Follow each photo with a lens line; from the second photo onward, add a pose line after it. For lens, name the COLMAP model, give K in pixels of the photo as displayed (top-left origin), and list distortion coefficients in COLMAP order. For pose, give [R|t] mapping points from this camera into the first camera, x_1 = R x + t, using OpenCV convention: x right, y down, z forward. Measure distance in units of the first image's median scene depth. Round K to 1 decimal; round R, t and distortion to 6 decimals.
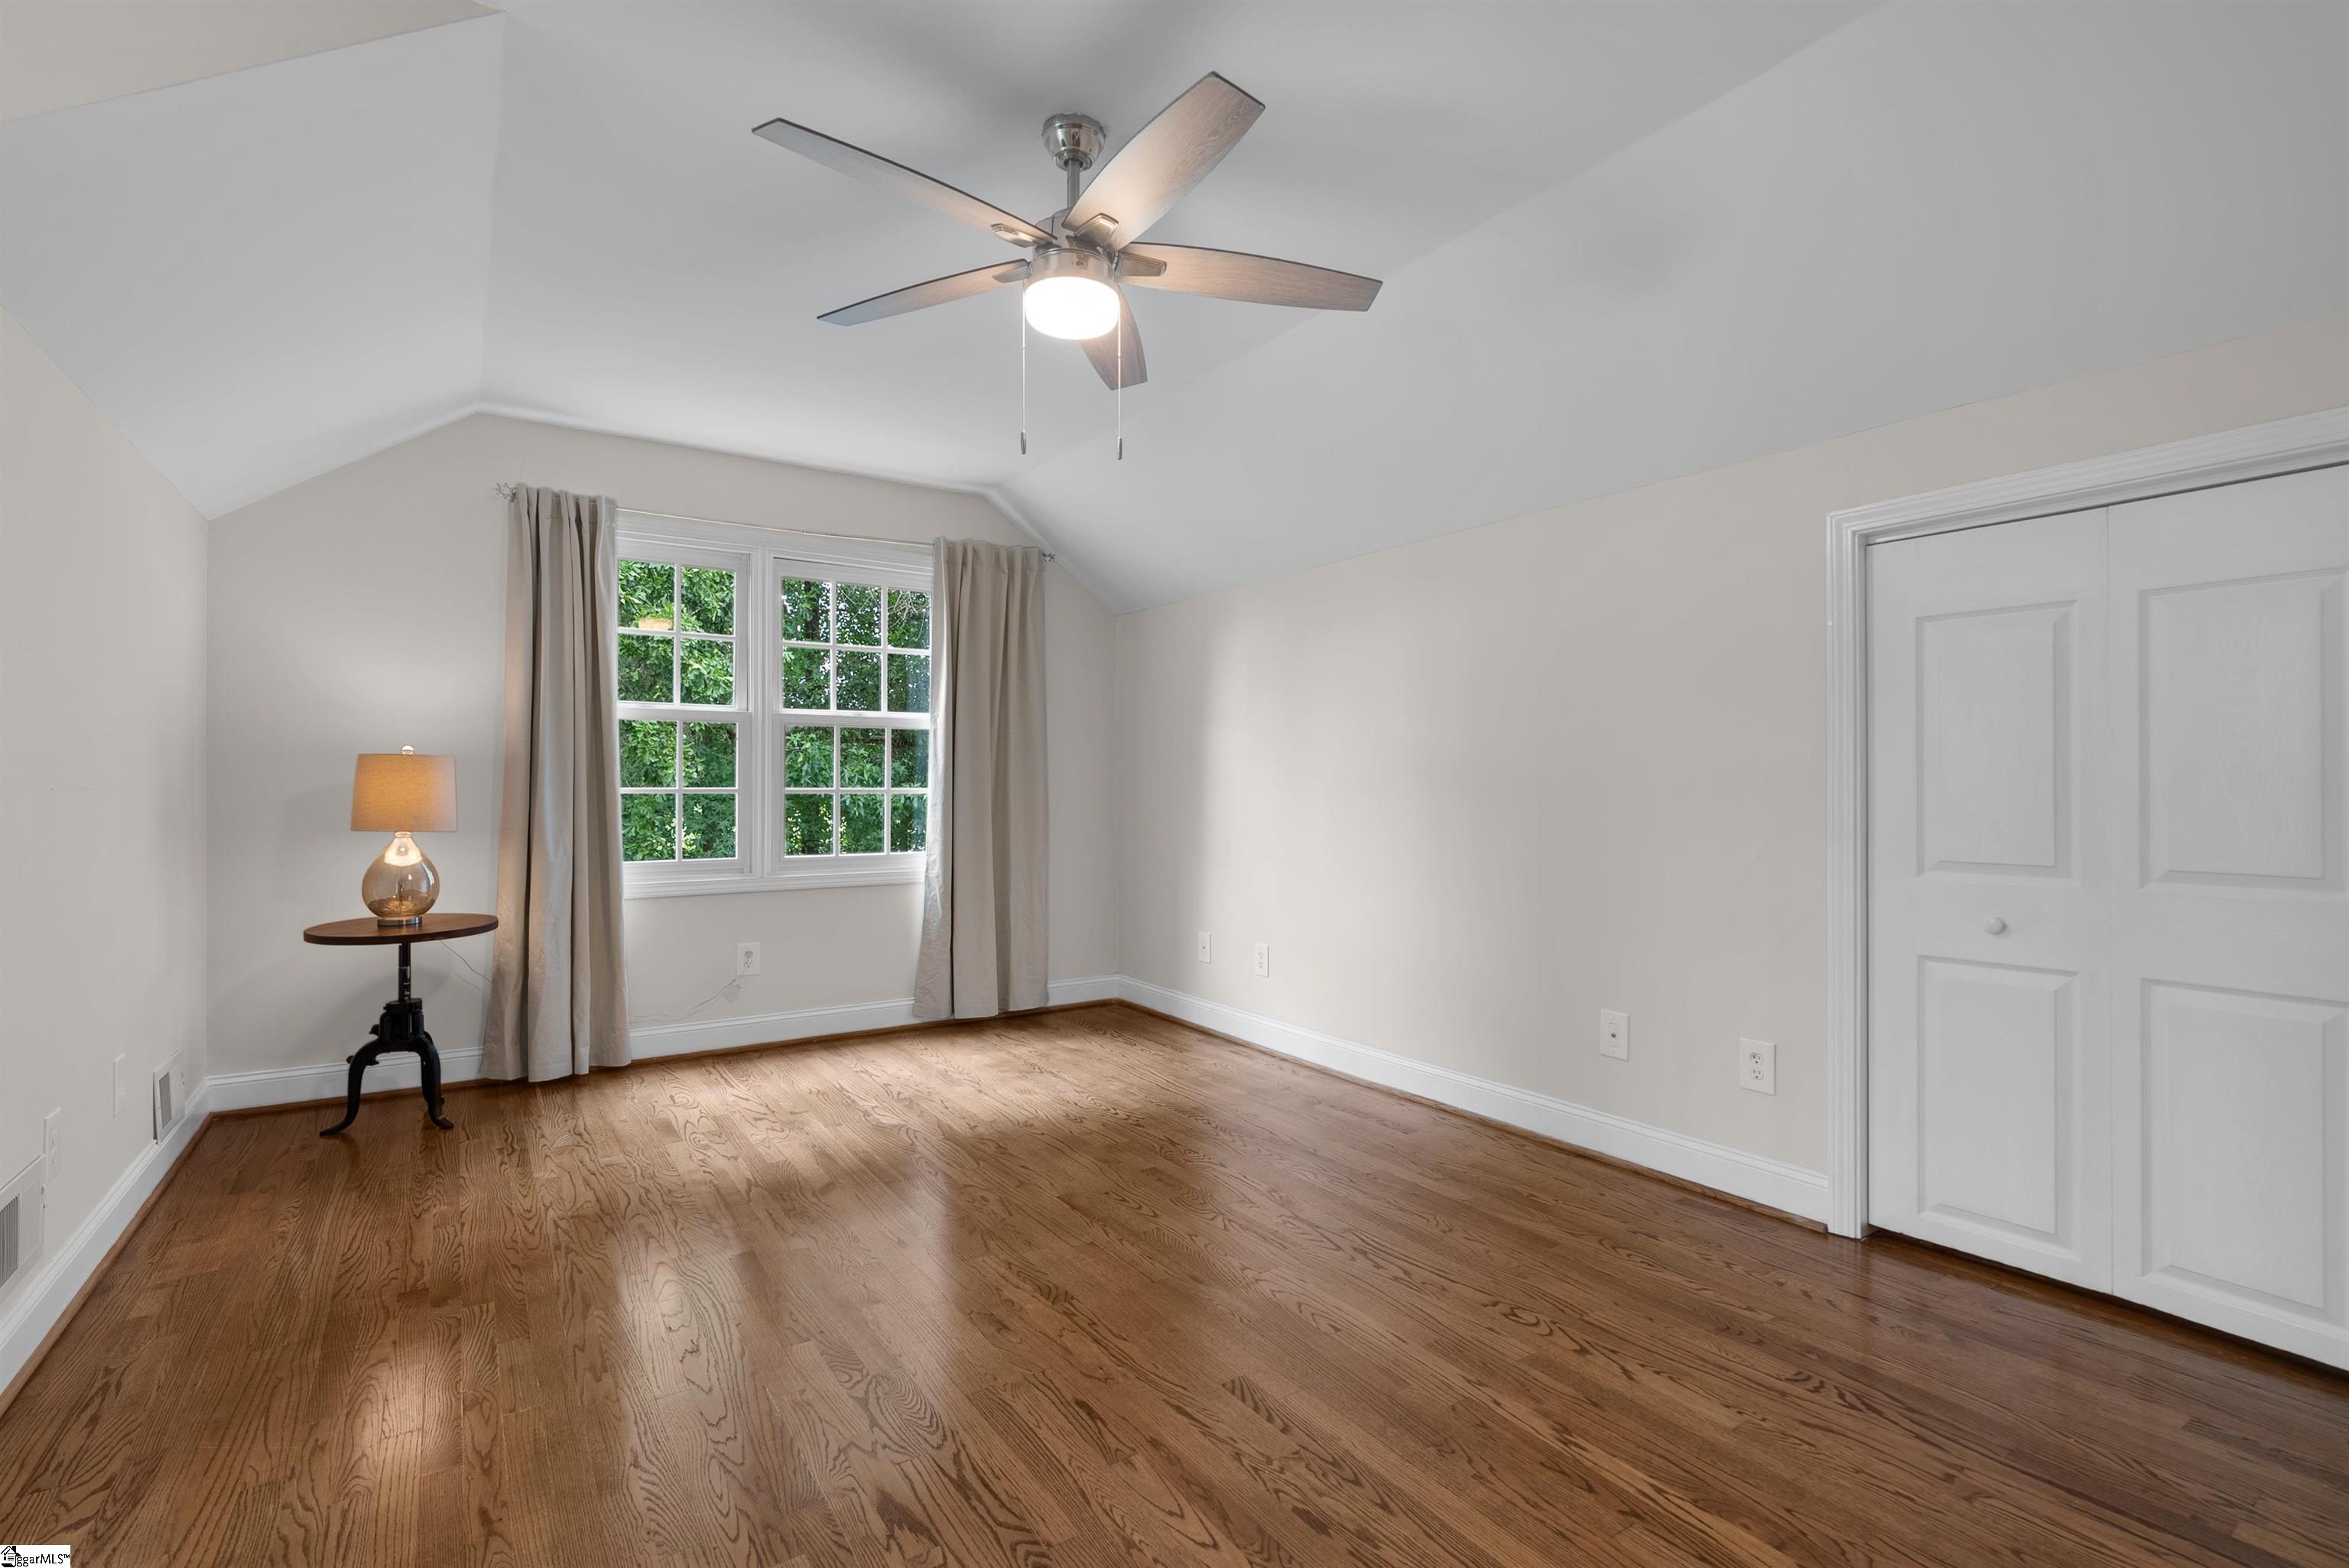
lens RADIAL K [[1069.9, 0, 1176.9], [0, 1069.9, 787.1], [0, 0, 1]] dist [-0.015292, 0.005515]
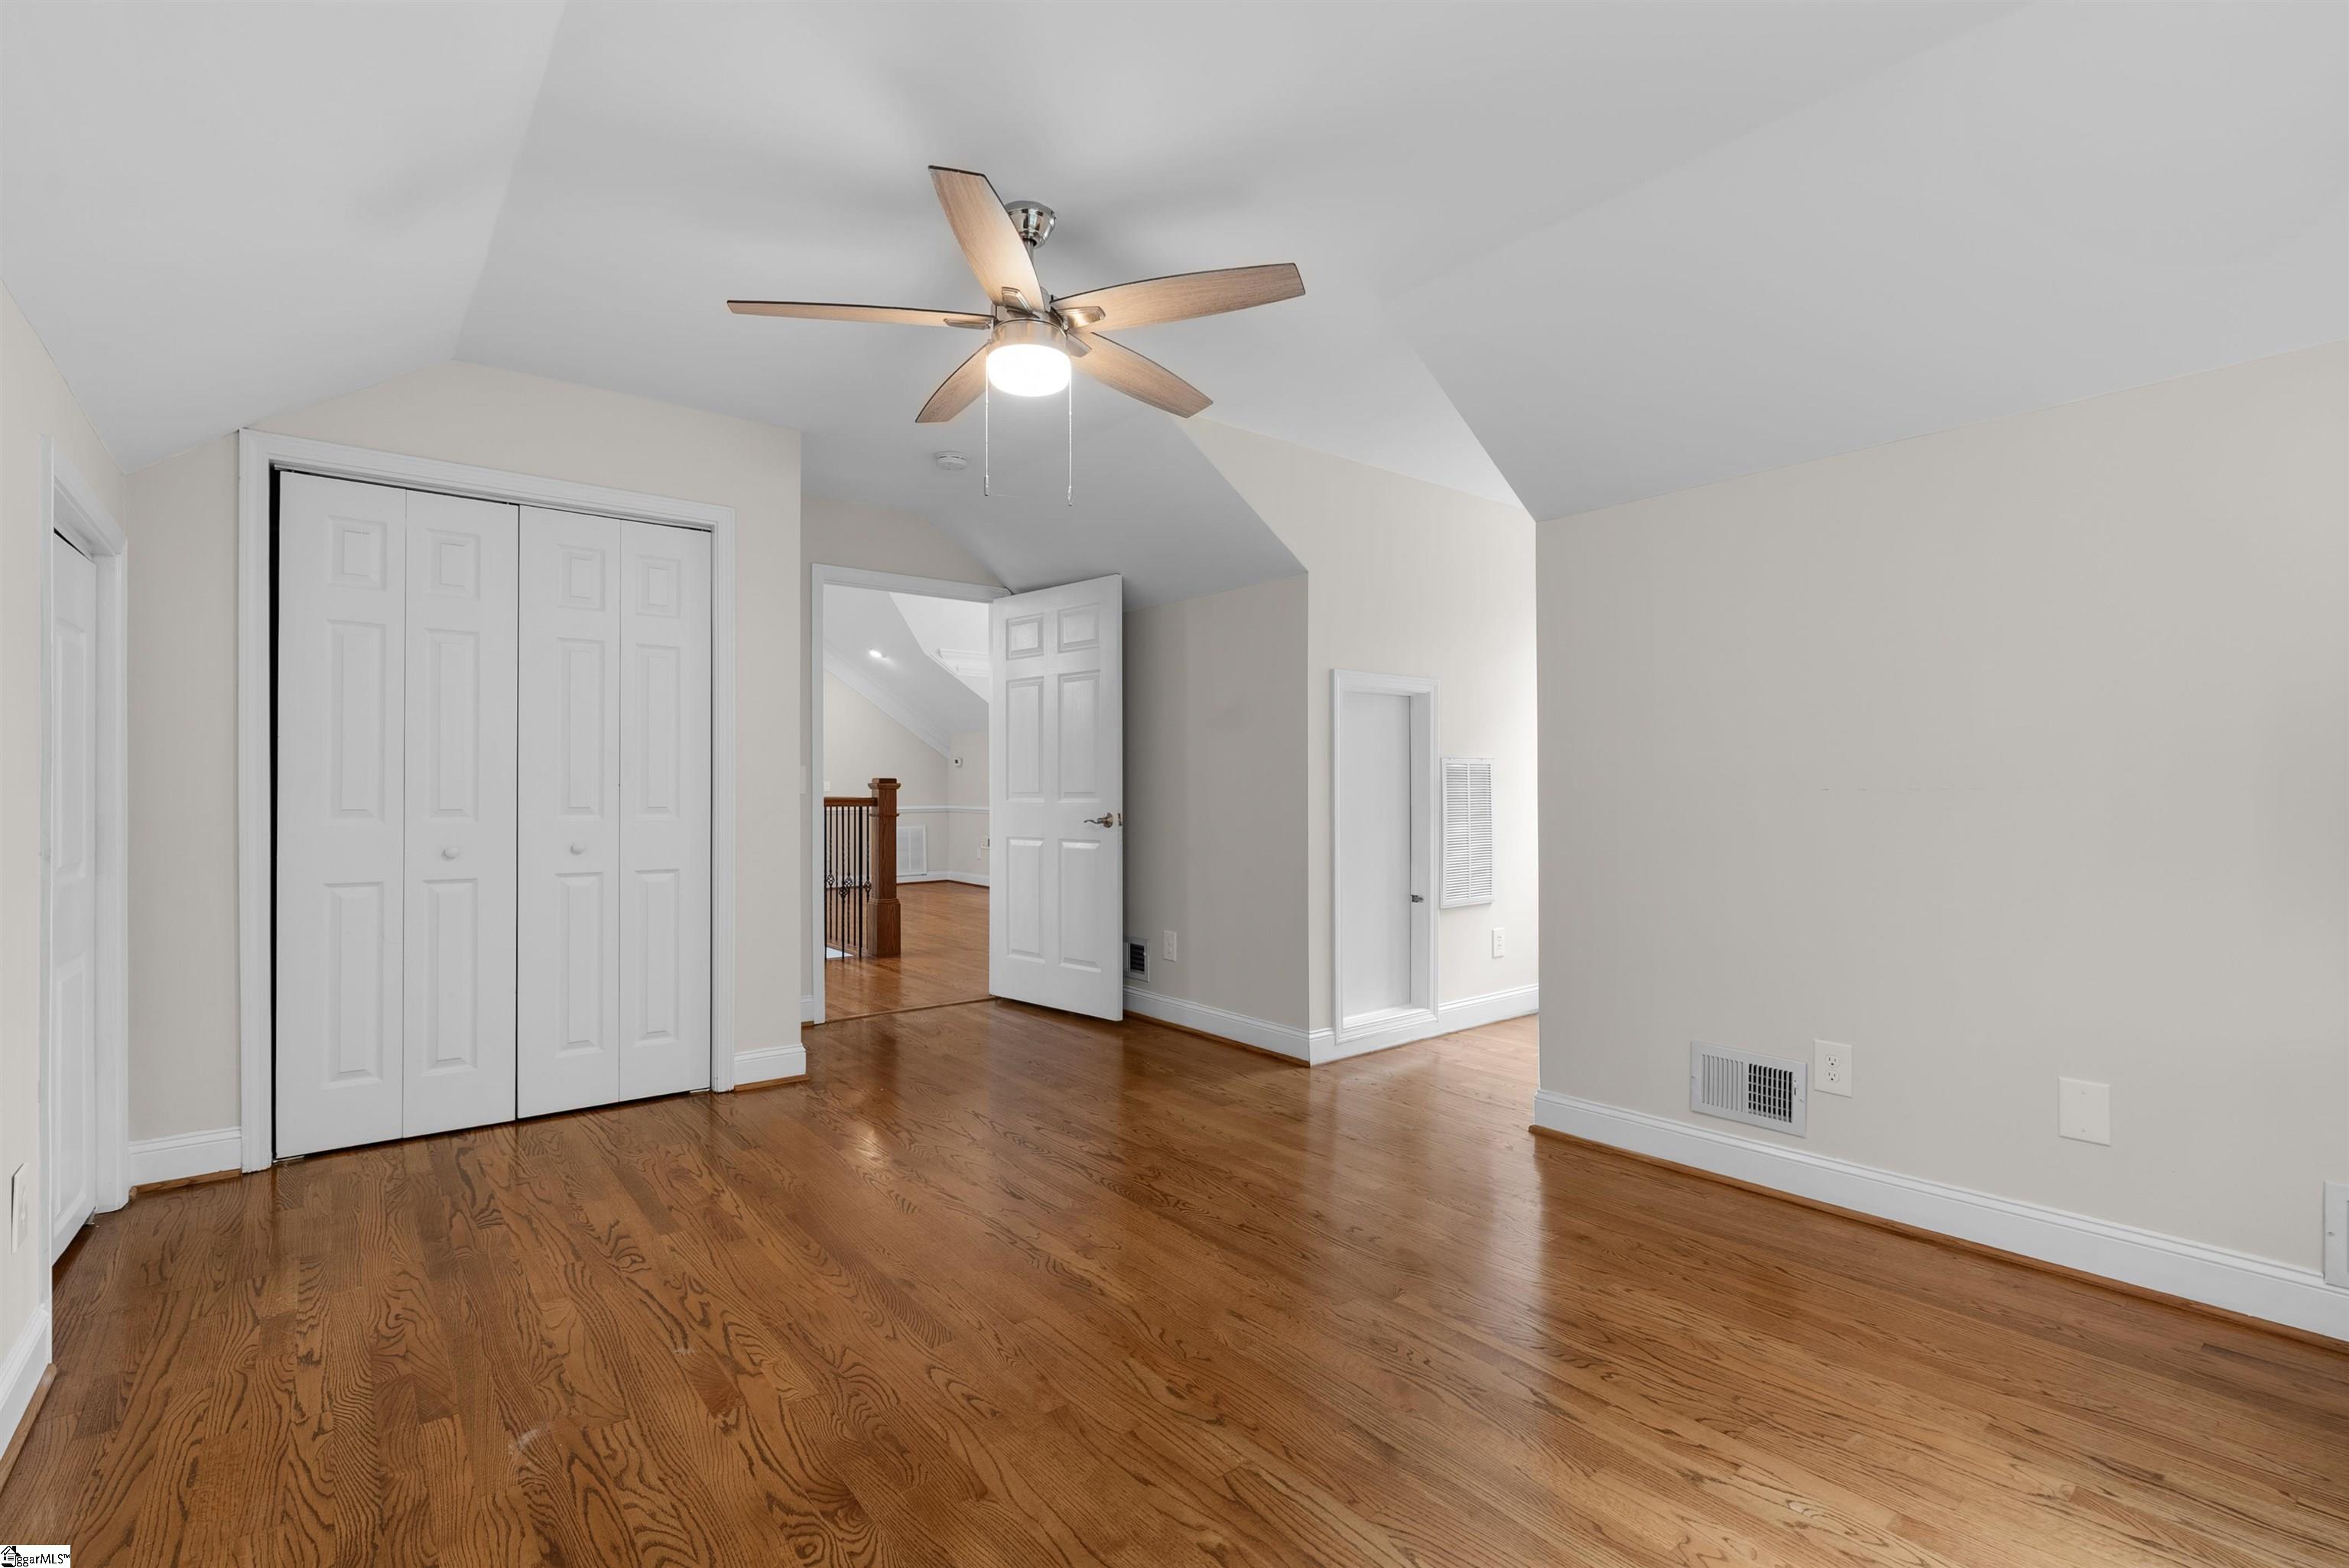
lens RADIAL K [[1069.9, 0, 1176.9], [0, 1069.9, 787.1], [0, 0, 1]] dist [-0.015292, 0.005515]
pose [[-0.996753, 0.001756, -0.080505, -0.182880], [0.001890, 0.999997, -0.001591, -0.001208], [0.080502, -0.001738, -0.996753, 2.426016]]
